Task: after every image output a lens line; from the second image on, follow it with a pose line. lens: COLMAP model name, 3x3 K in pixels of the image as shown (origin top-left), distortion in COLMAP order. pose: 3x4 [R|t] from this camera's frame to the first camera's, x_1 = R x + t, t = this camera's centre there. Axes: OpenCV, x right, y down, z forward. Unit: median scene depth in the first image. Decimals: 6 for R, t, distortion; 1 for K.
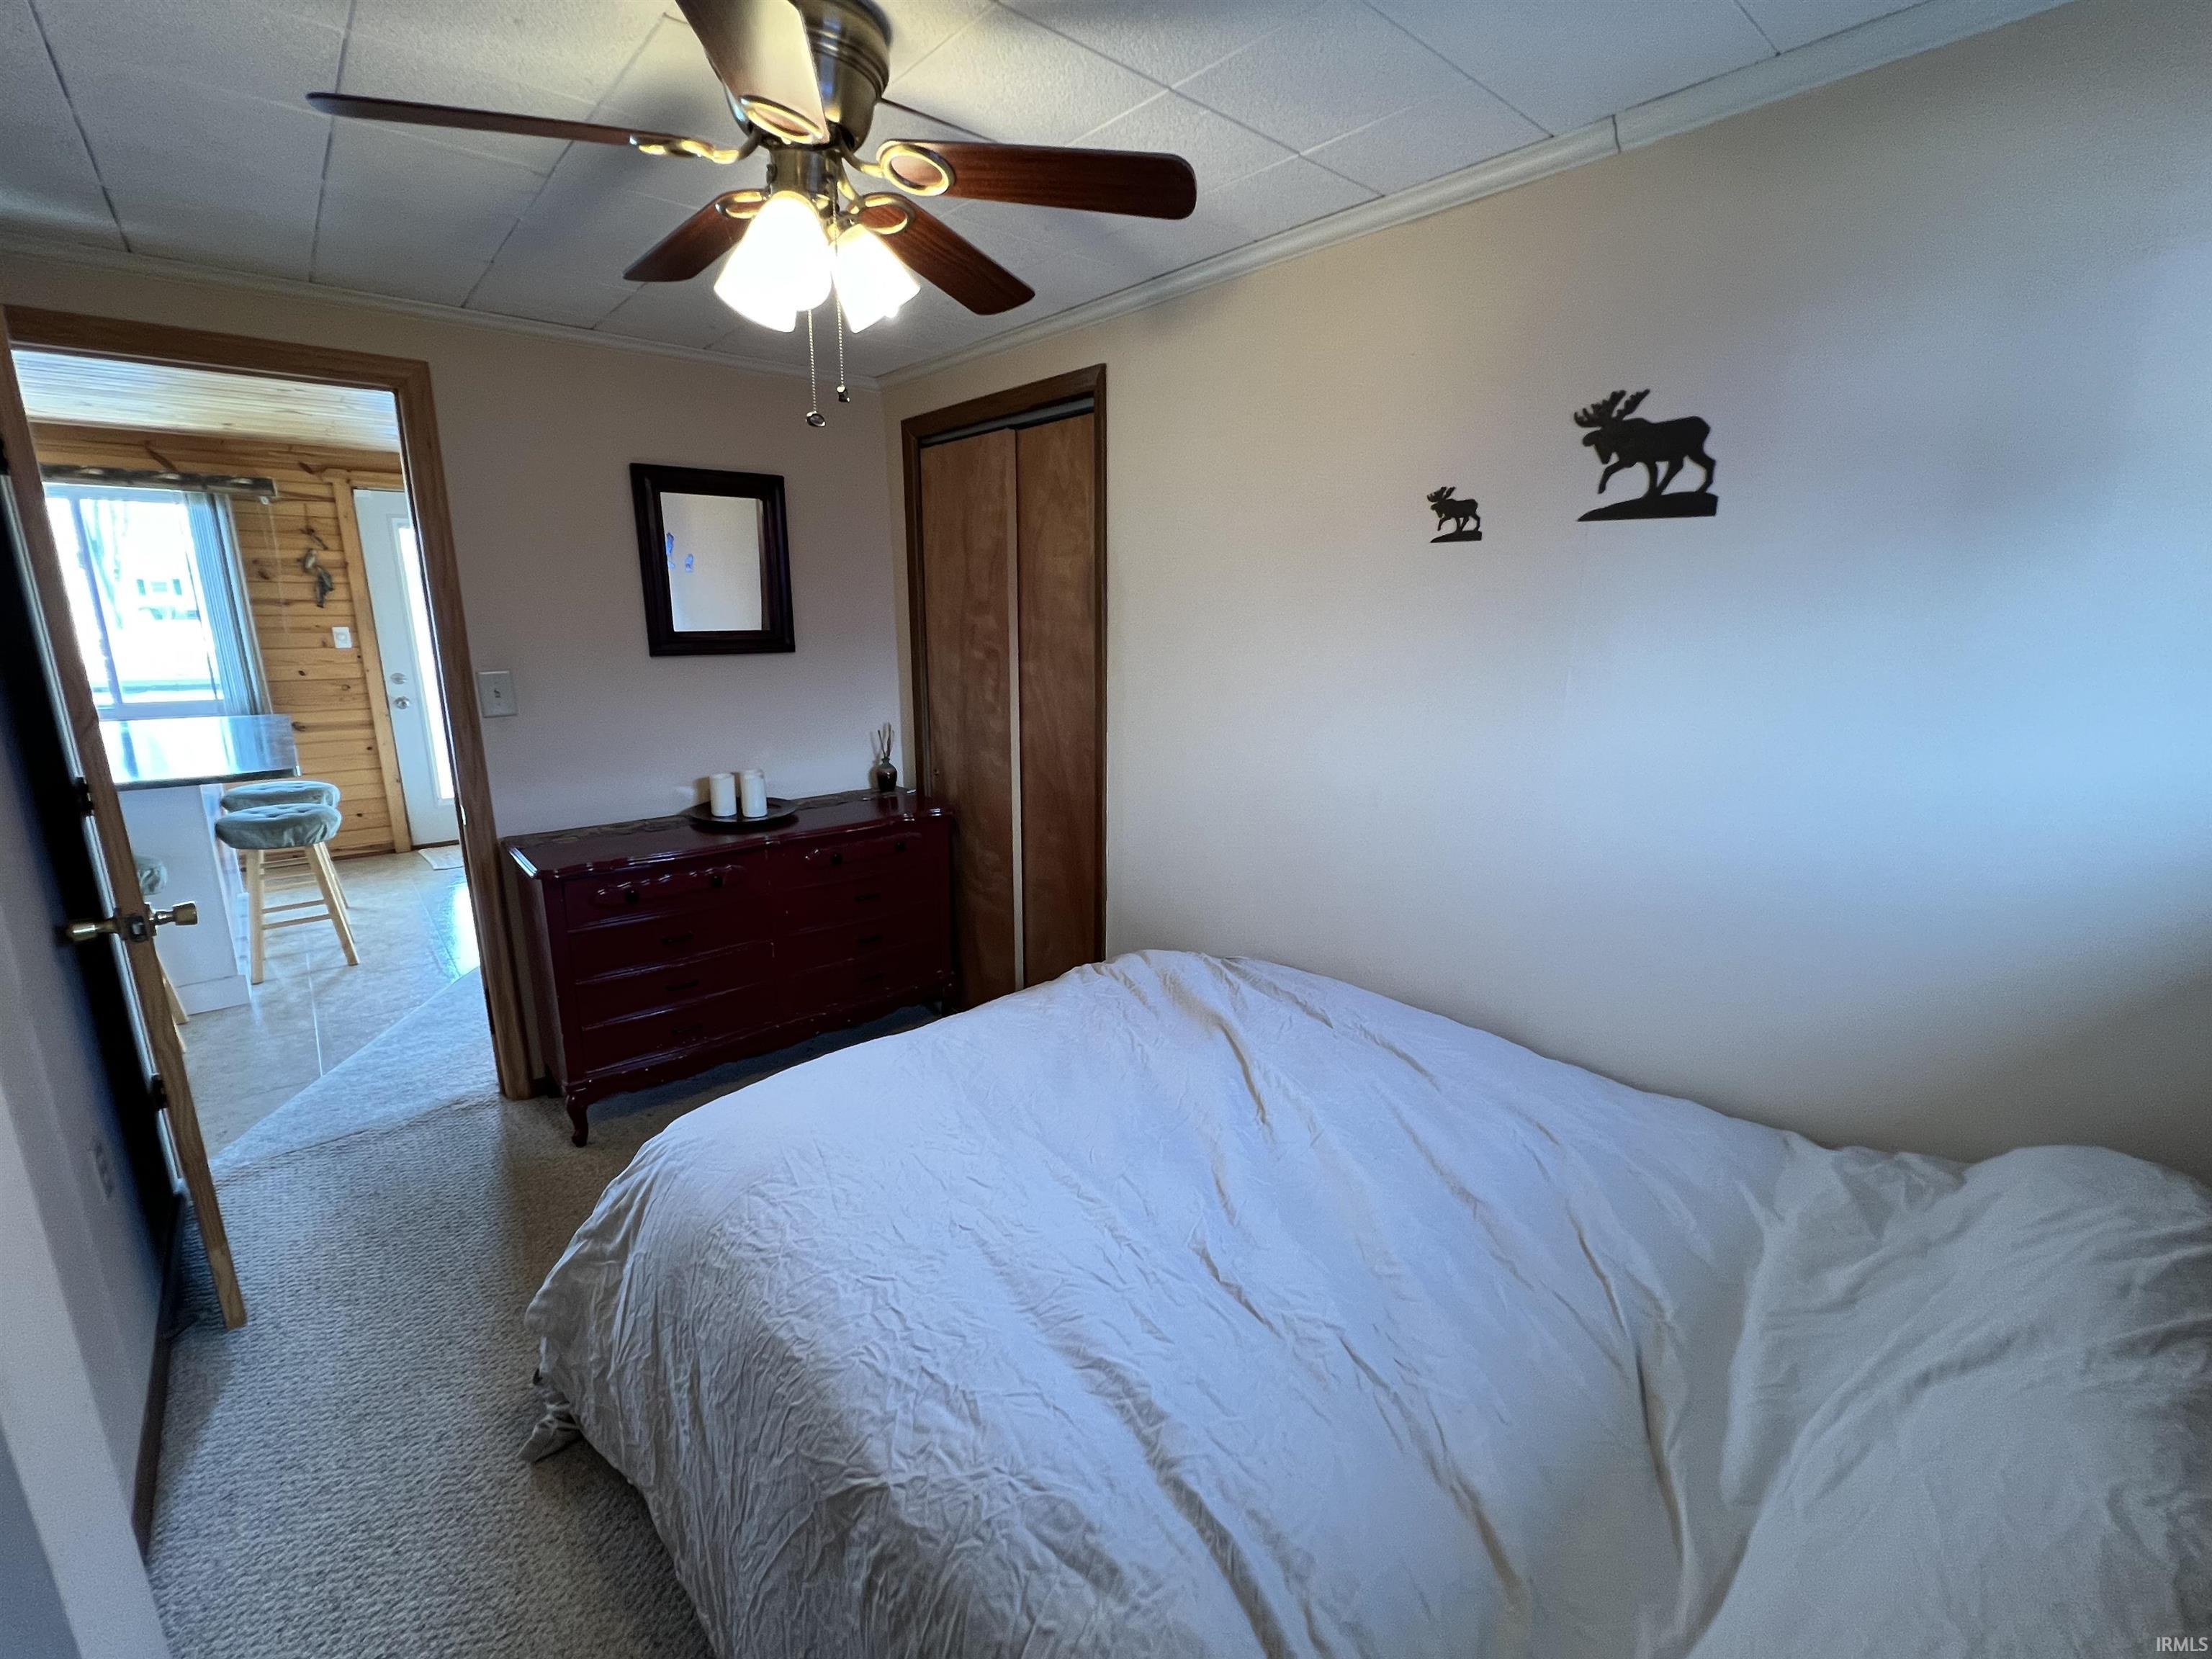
lens RADIAL K [[945.3, 0, 1098.1], [0, 945.3, 834.7], [0, 0, 1]] dist [-0.001135, -0.000056]
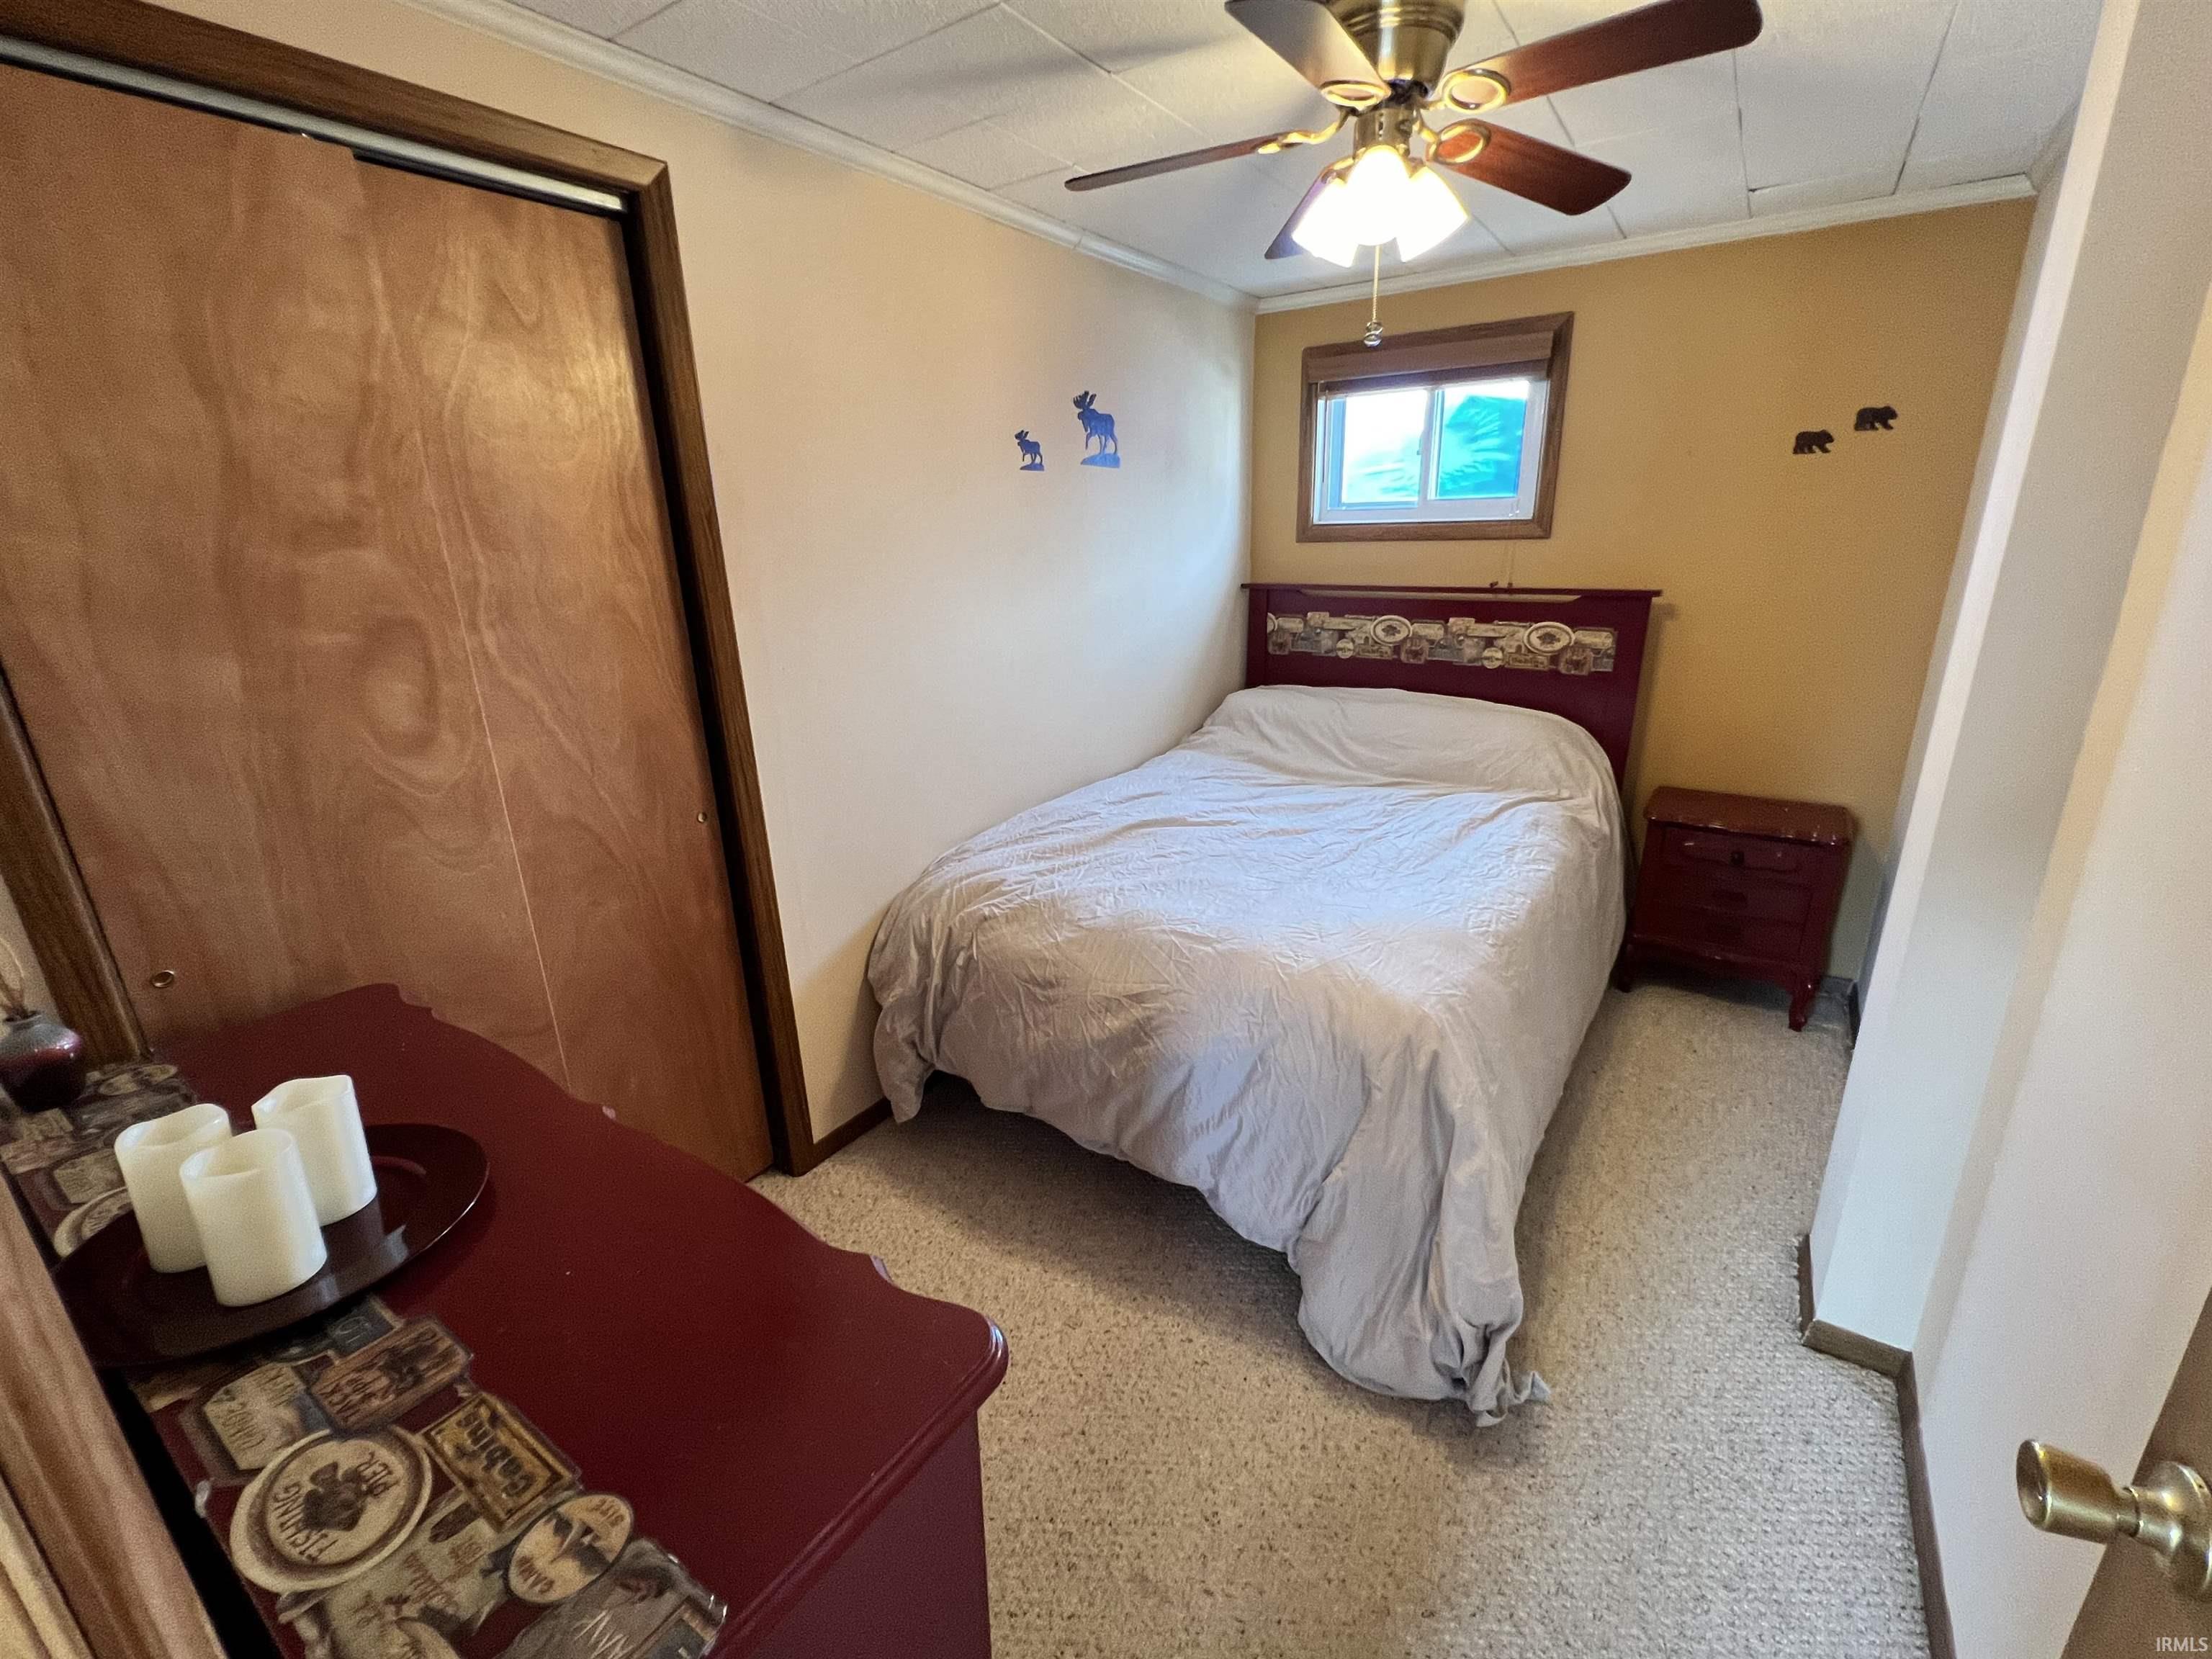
lens RADIAL K [[945.3, 0, 1098.1], [0, 945.3, 834.7], [0, 0, 1]] dist [-0.001135, -0.000056]
pose [[-0.250846, -0.296274, 0.921574, -1.150643], [0.256023, 0.897807, 0.358321, -0.301472], [-0.933557, 0.325827, -0.149358, 1.301870]]
